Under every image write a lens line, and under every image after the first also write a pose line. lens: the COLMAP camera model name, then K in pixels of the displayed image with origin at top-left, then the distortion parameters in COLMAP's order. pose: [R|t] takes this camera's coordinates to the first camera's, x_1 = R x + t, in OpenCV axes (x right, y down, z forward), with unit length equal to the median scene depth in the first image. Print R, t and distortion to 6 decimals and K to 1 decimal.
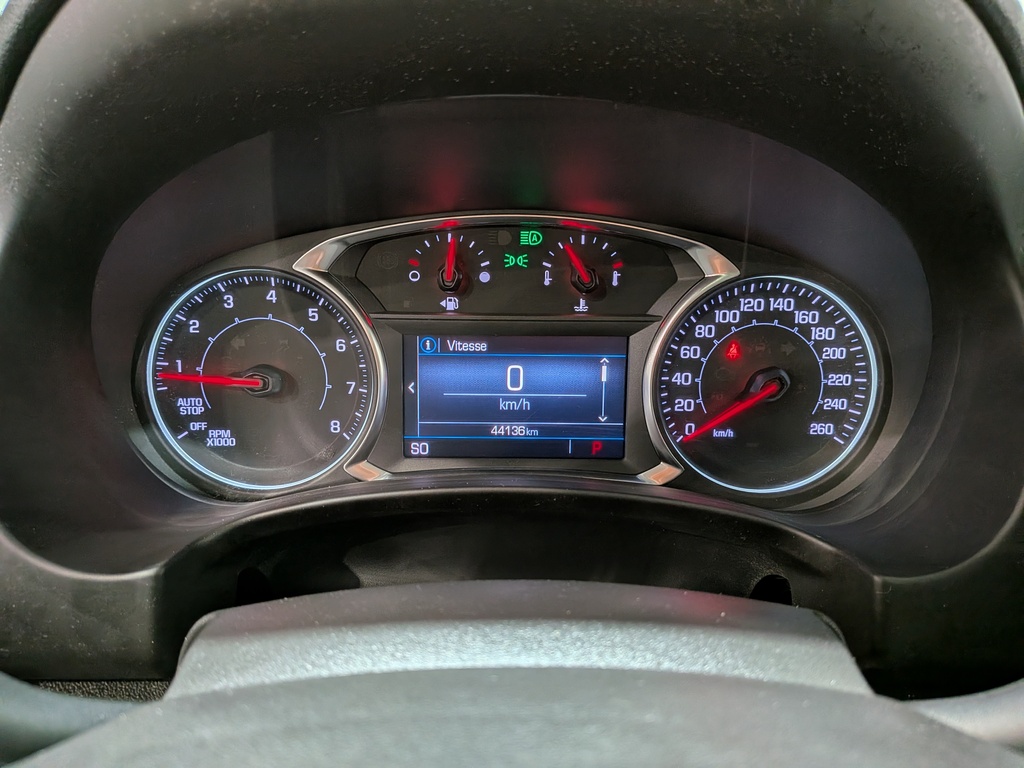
lens RADIAL K [[752.1, 0, 496.9], [0, 752.1, 384.2], [0, 0, 1]] dist [0.048554, -0.082023]
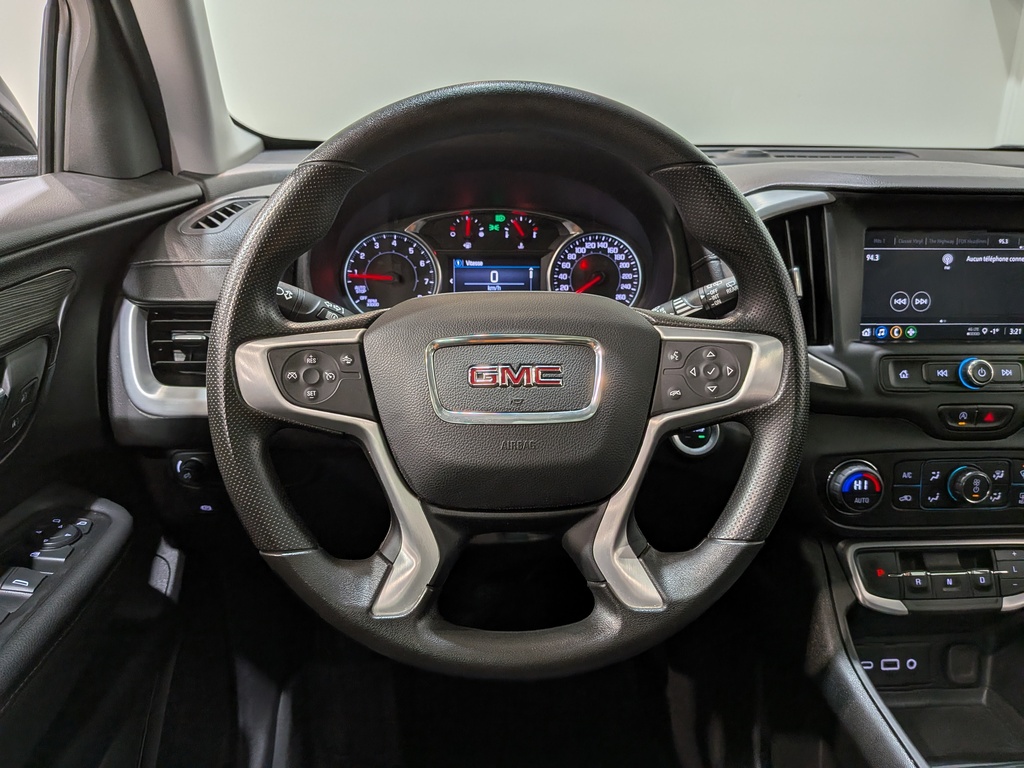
lens RADIAL K [[752.1, 0, 491.8], [0, 752.1, 390.7], [0, 0, 1]] dist [0.048554, -0.082023]
pose [[0.998770, -0.018126, 0.046157, -0.103273], [0.017980, 0.999832, 0.003565, 0.353966], [-0.046214, -0.002731, 0.998928, -1.436394]]
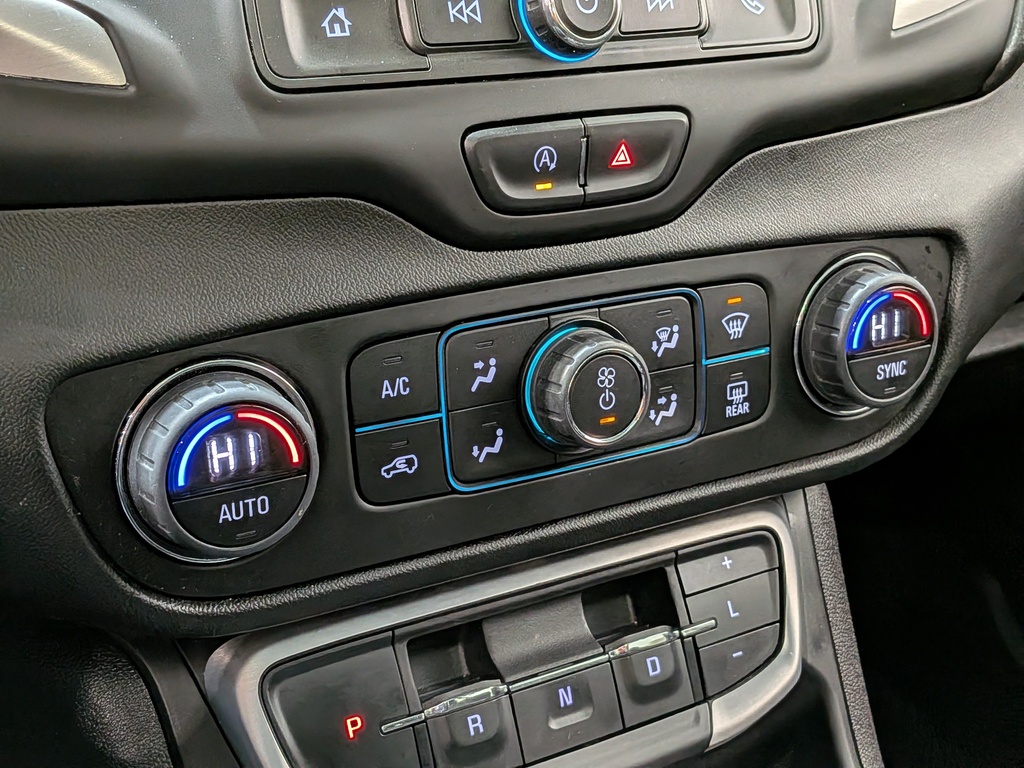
lens RADIAL K [[1477.3, 0, 511.6], [0, 1477.3, 387.6], [0, 0, 1]] dist [0.062228, 0.000000]
pose [[0.852211, -0.179145, 0.491572, 0.621484], [0.117208, 0.981043, 0.154329, 0.444389], [-0.509900, -0.073905, 0.857053, -0.469108]]
